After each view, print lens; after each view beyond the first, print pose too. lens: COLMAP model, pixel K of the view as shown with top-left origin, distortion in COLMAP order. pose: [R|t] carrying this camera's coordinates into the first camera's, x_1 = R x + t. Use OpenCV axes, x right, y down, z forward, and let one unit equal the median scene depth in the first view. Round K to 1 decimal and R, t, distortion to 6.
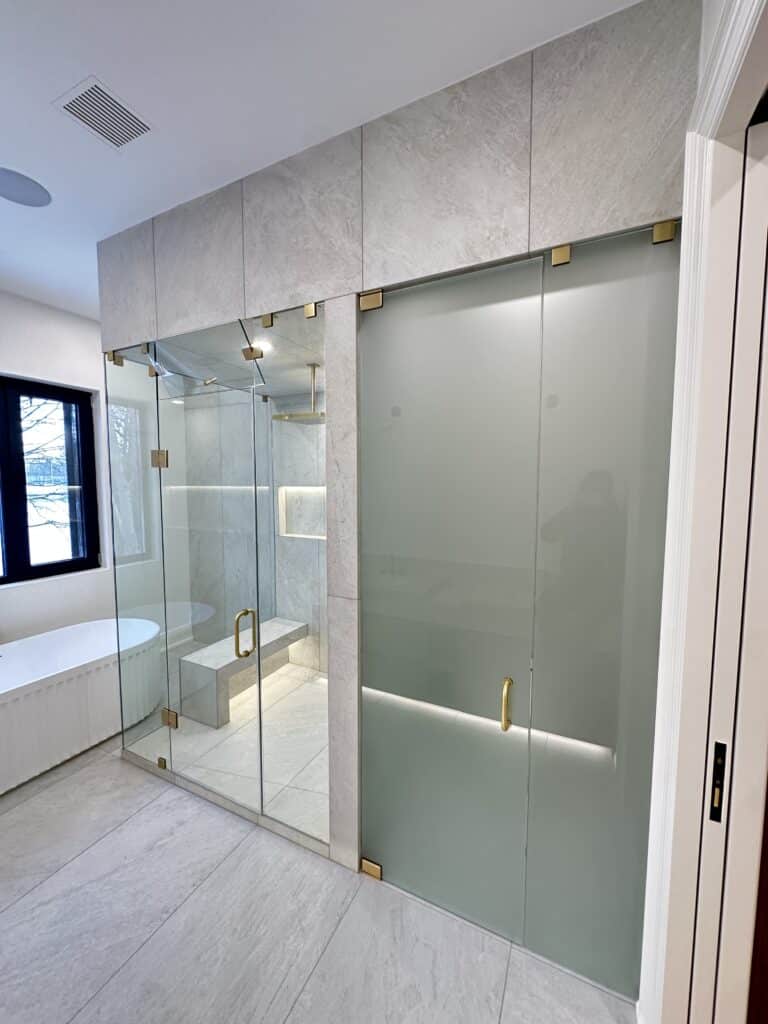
lens RADIAL K [[409.9, 0, 383.0], [0, 409.9, 512.4], [0, 0, 1]] dist [-0.000123, 0.000113]
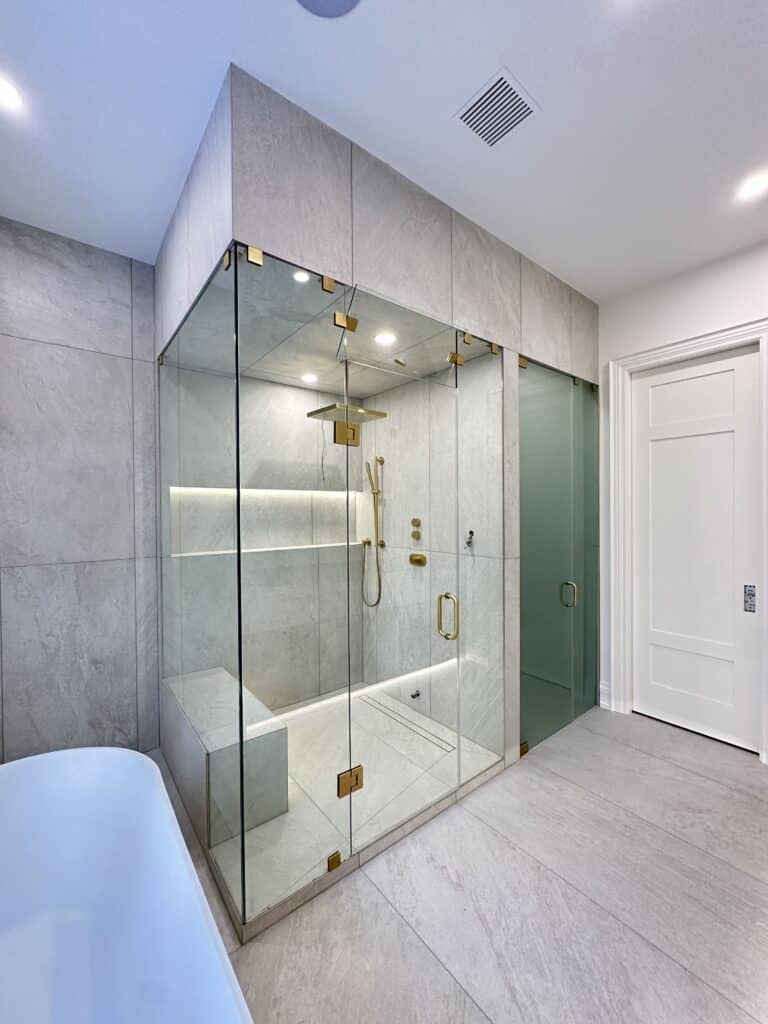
lens RADIAL K [[409.9, 0, 383.6], [0, 409.9, 510.3], [0, 0, 1]] dist [-0.000123, 0.000113]
pose [[0.427184, -0.011034, 0.904097, -1.462800], [0.073496, 0.997040, -0.022559, 0.040412], [-0.901173, 0.076085, 0.426731, 0.742745]]
